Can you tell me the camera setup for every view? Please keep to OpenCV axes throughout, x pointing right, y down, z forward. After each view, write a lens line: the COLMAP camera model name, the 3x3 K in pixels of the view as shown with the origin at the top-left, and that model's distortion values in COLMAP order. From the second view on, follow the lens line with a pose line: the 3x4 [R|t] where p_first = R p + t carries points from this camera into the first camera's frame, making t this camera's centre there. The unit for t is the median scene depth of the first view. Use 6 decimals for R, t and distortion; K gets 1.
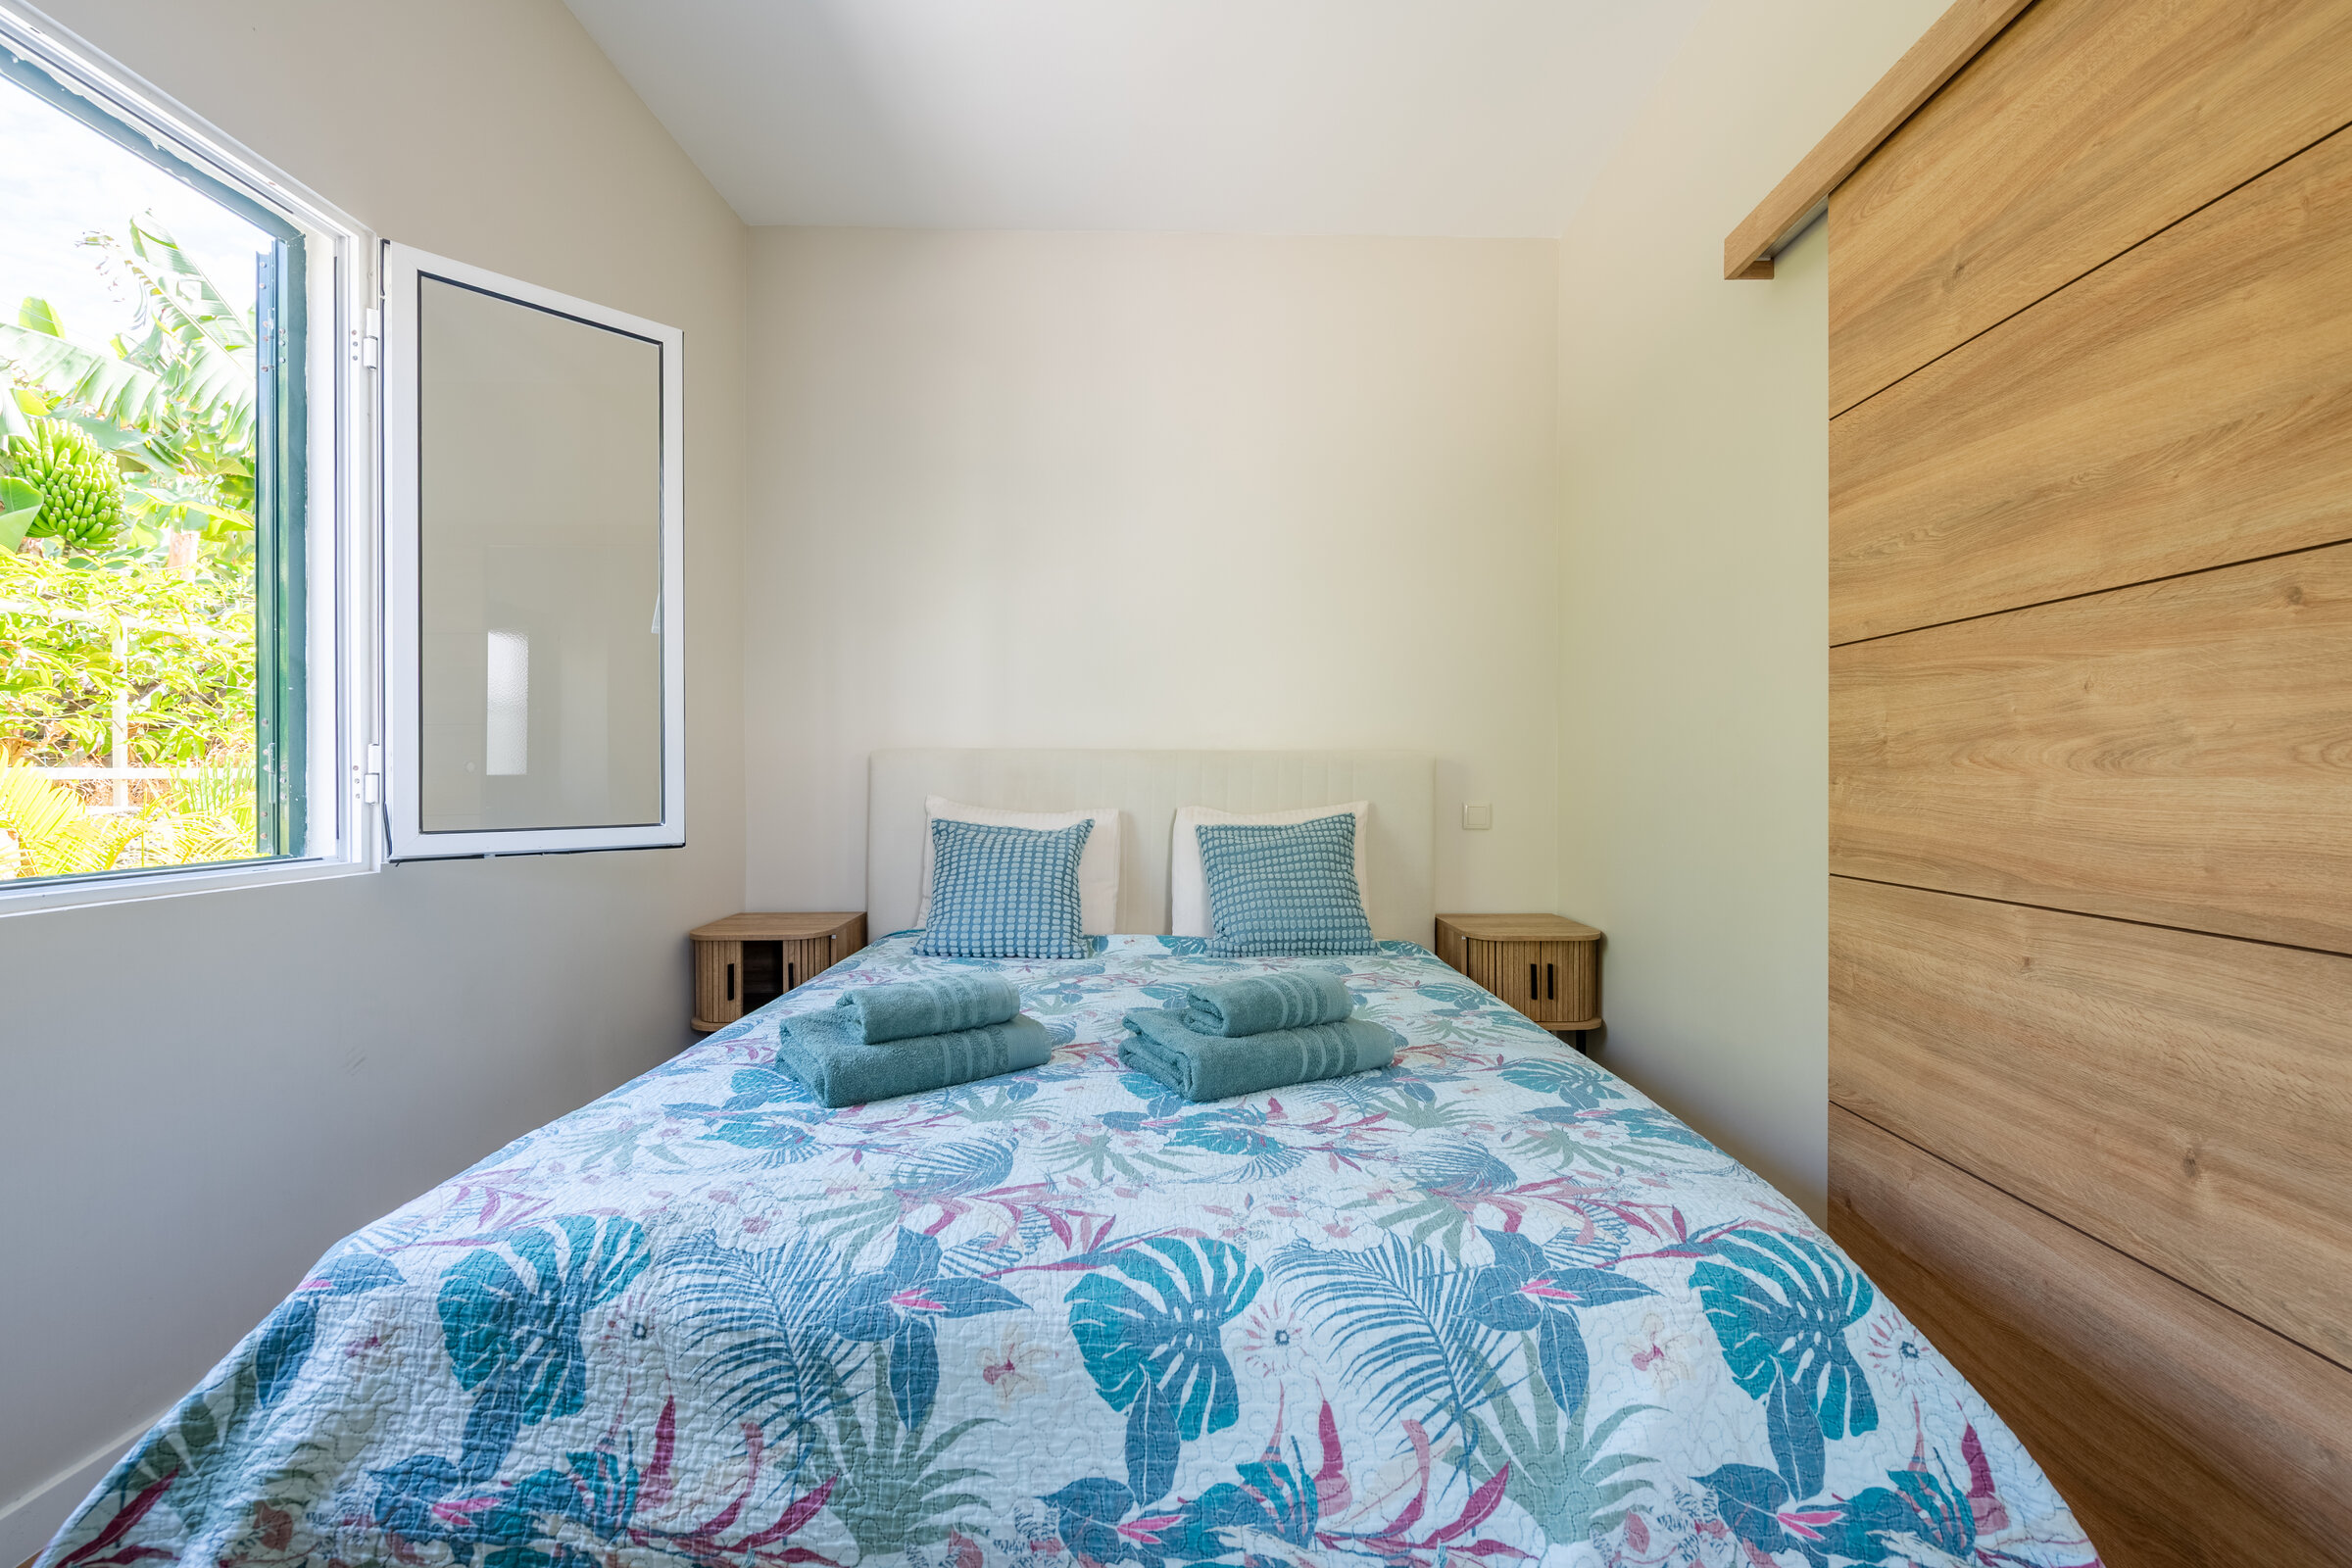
lens RADIAL K [[918.5, 0, 1185.0], [0, 918.5, 783.6], [0, 0, 1]] dist [-0.002733, -0.000225]
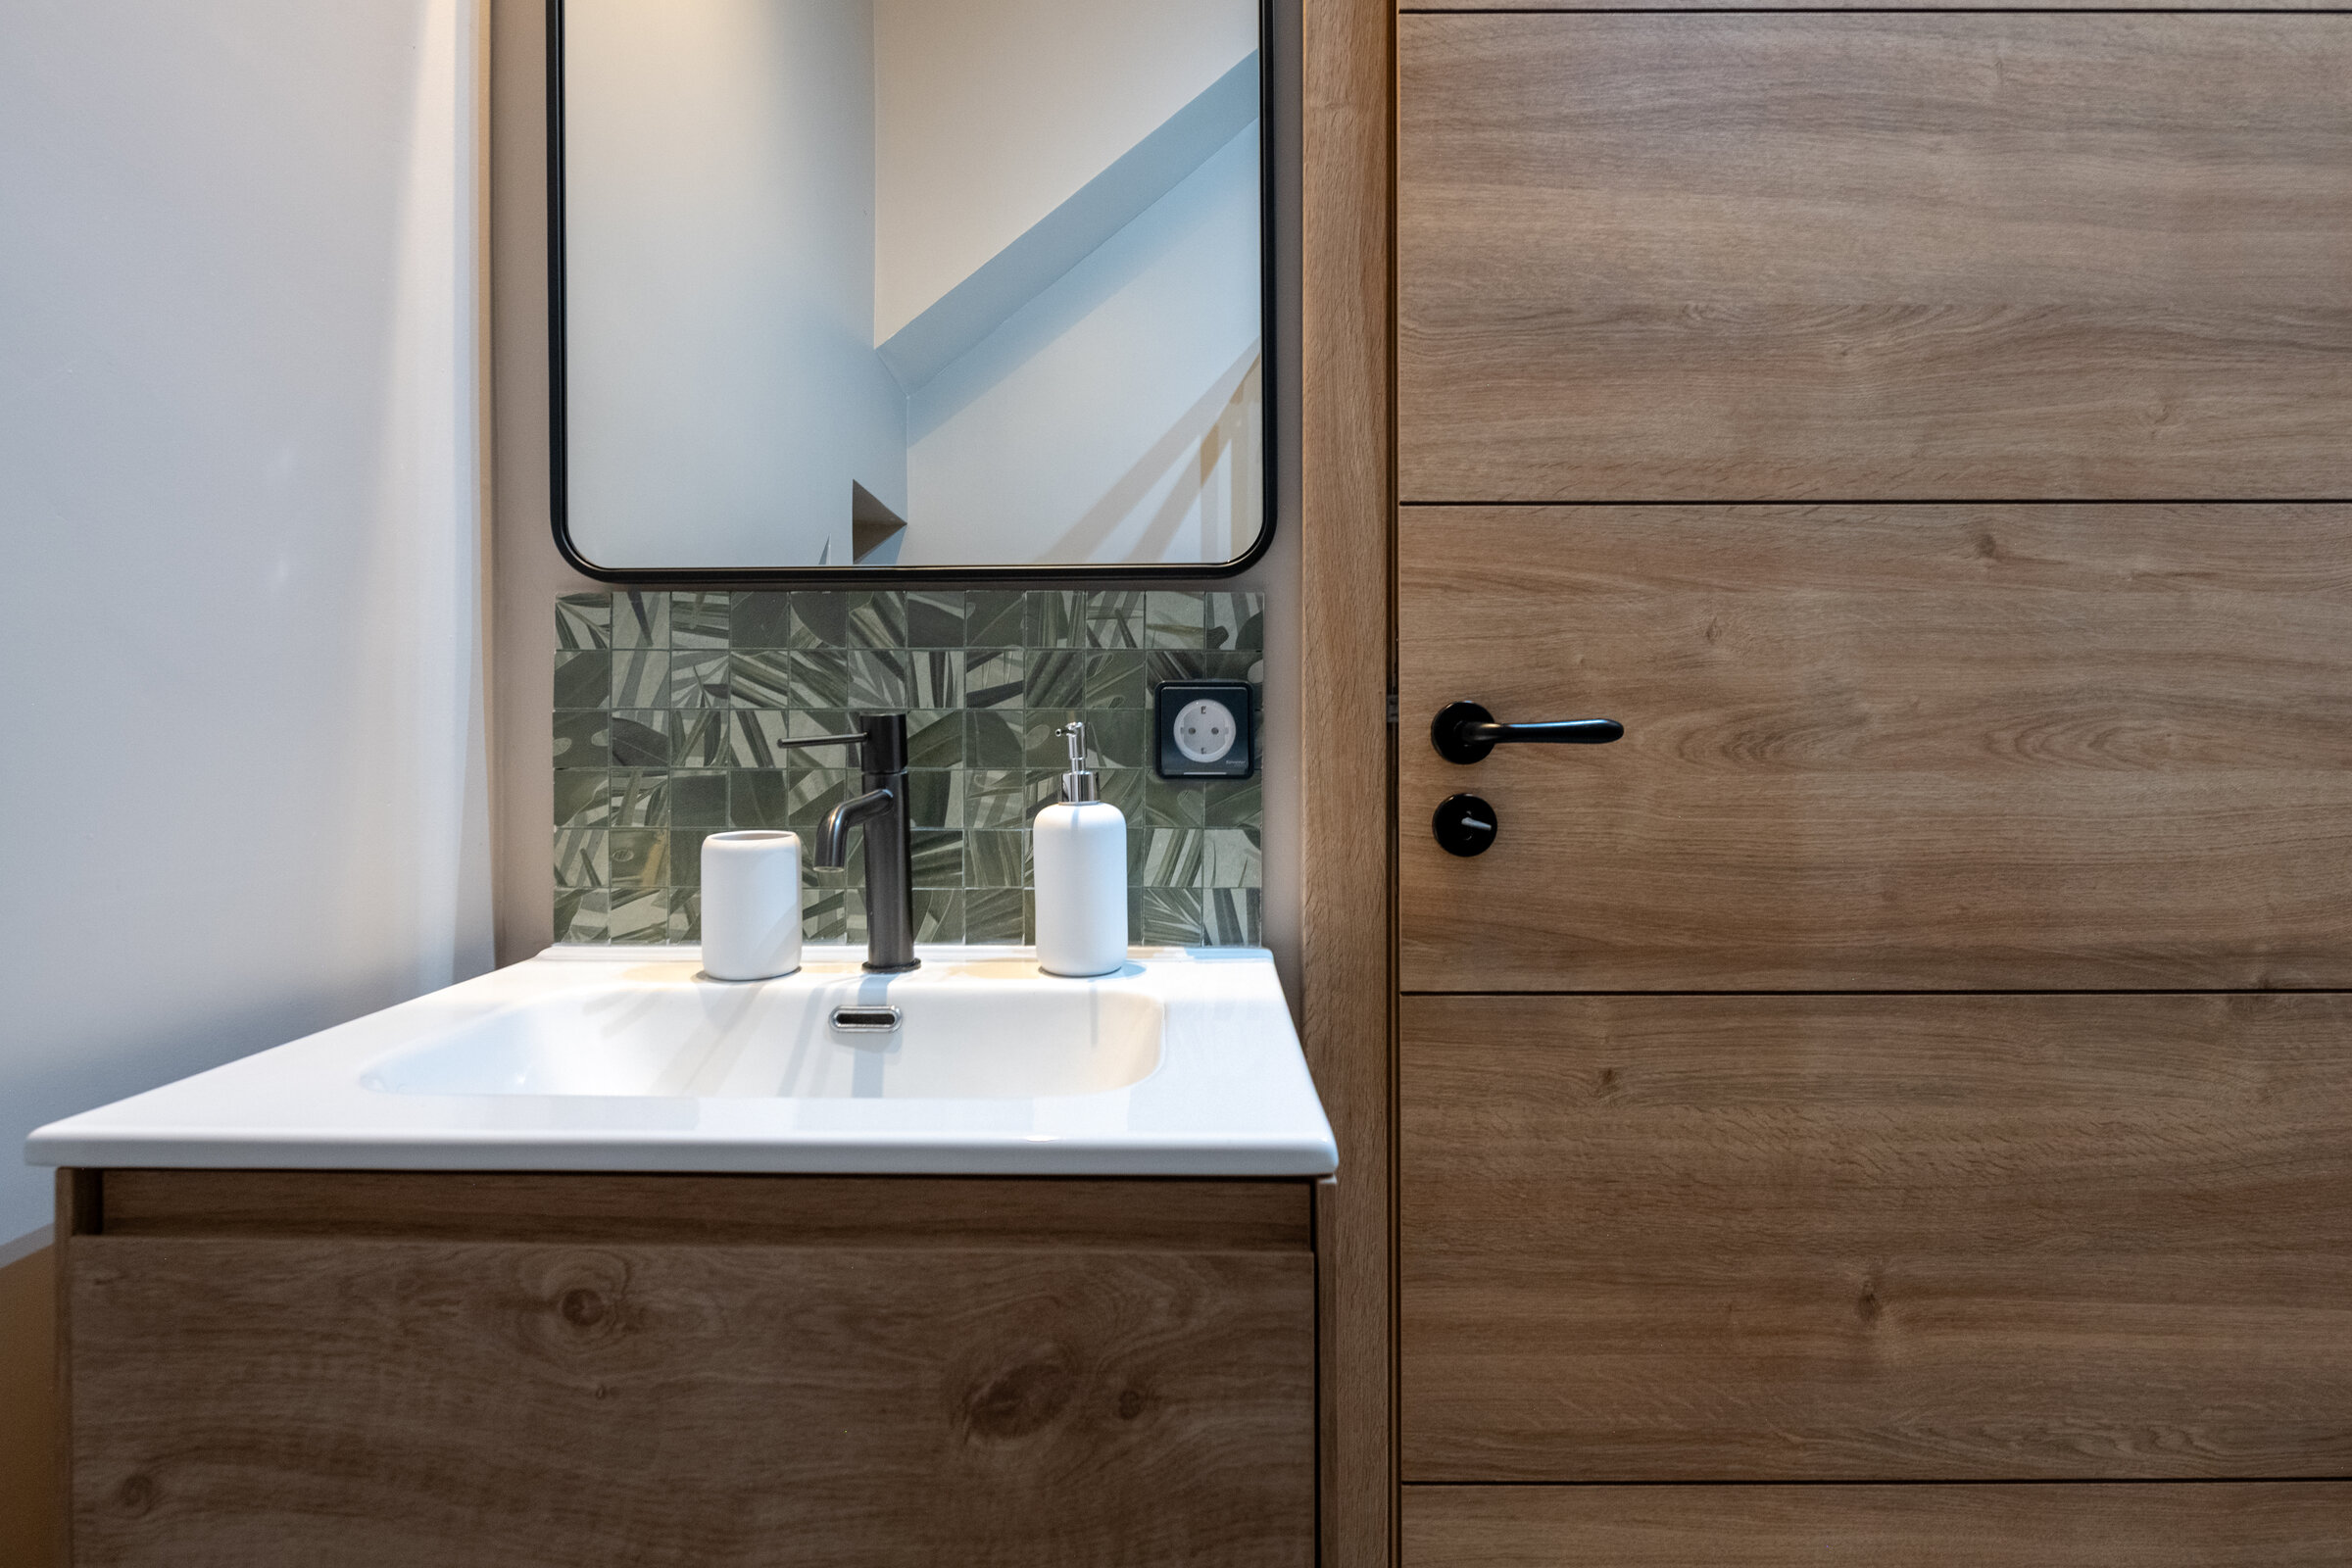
lens RADIAL K [[1202.3, 0, 1174.0], [0, 1202.3, 781.4], [0, 0, 1]] dist [0.000149, -0.000935]
pose [[-0.021919, 0.001206, 0.999759, 0.153586], [0.012292, 0.999924, -0.000937, -0.005146], [-0.999684, 0.012268, -0.021932, 1.582042]]
